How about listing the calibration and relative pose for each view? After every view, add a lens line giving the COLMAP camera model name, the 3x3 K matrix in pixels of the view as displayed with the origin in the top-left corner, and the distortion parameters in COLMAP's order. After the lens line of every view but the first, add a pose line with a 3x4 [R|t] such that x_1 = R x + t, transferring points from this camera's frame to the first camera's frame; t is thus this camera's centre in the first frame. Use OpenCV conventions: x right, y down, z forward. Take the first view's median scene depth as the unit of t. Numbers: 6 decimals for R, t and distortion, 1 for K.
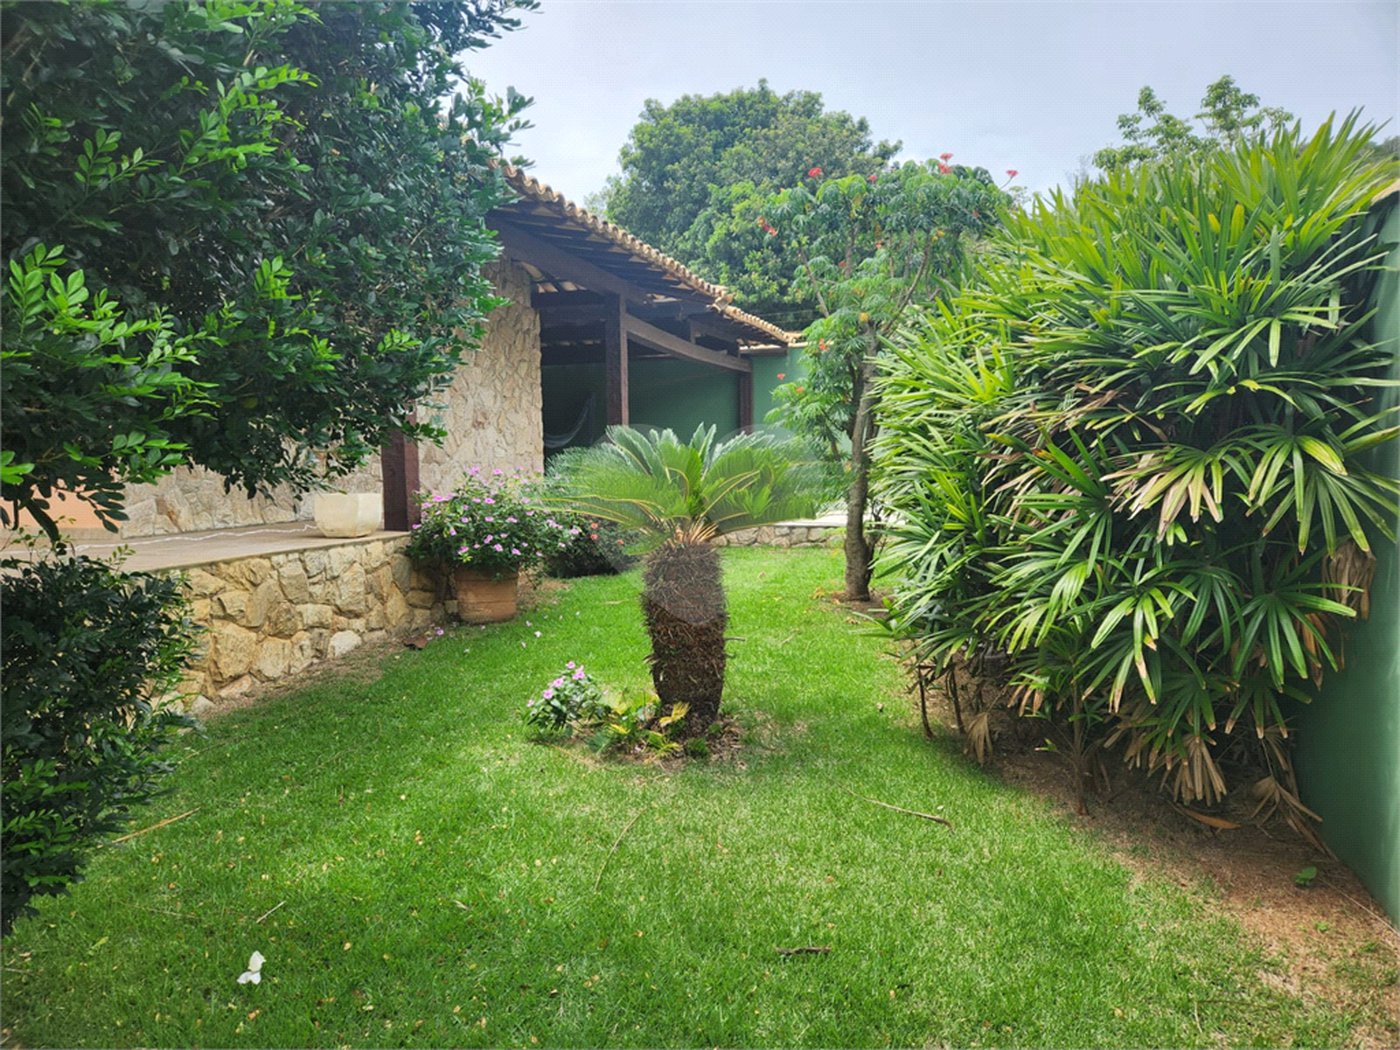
lens RADIAL K [[939.6, 0, 697.4], [0, 939.6, 532.8], [0, 0, 1]] dist [0.086477, -0.083045]
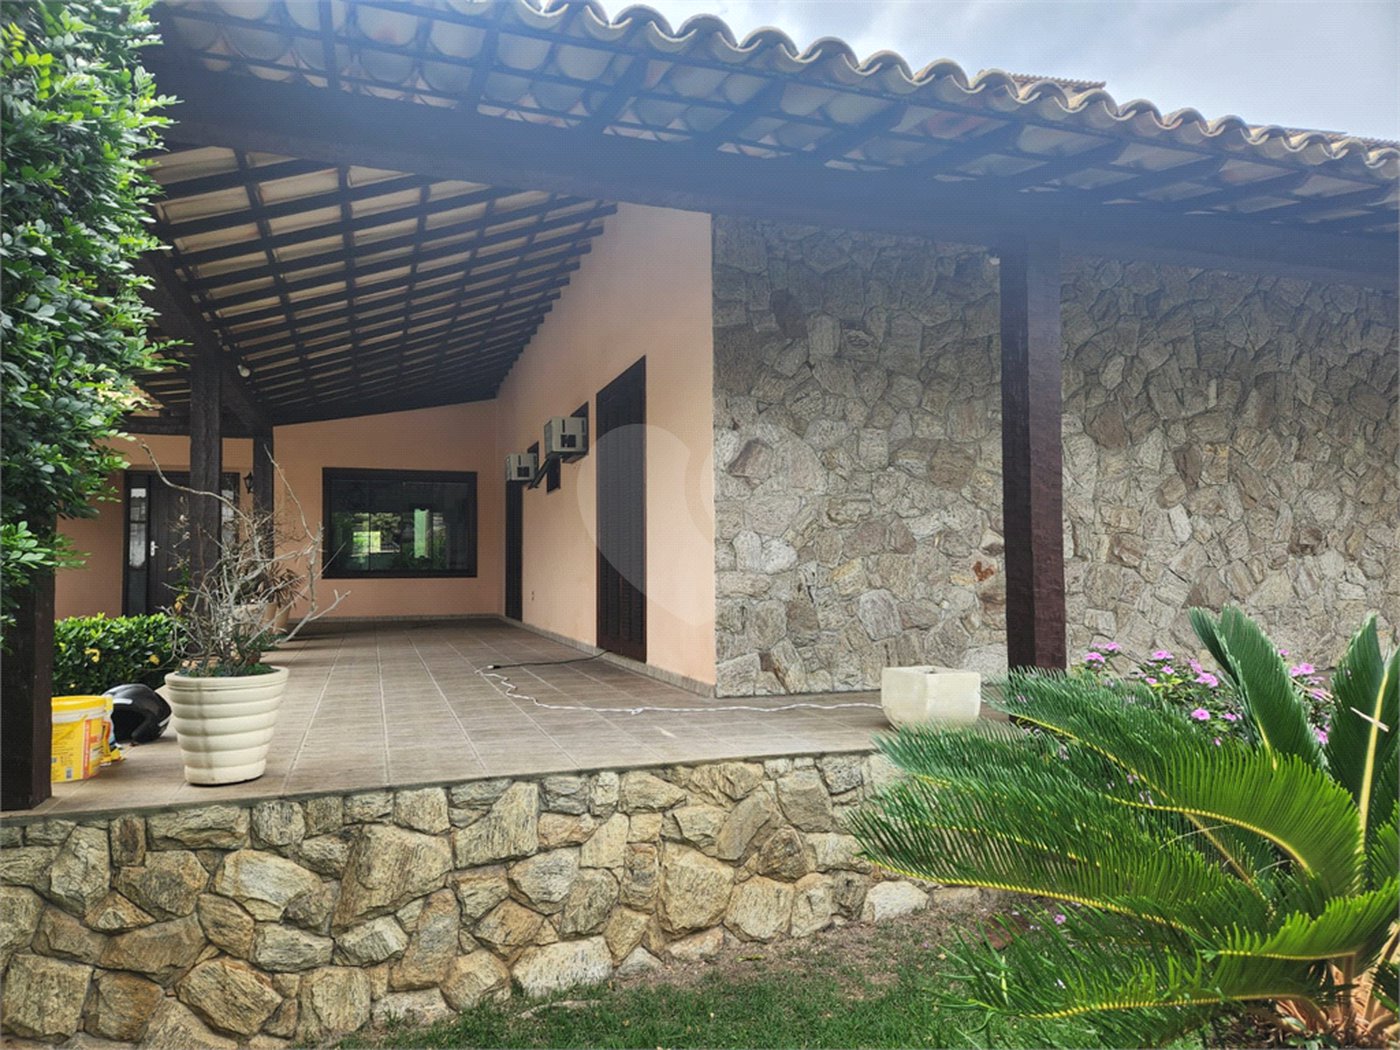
lens RADIAL K [[939.6, 0, 697.4], [0, 939.6, 532.8], [0, 0, 1]] dist [0.086477, -0.083045]
pose [[0.593771, -0.017788, -0.804437, 0.092665], [-0.071479, 0.994637, -0.074755, -0.086347], [0.801453, 0.101888, 0.589315, 0.514126]]
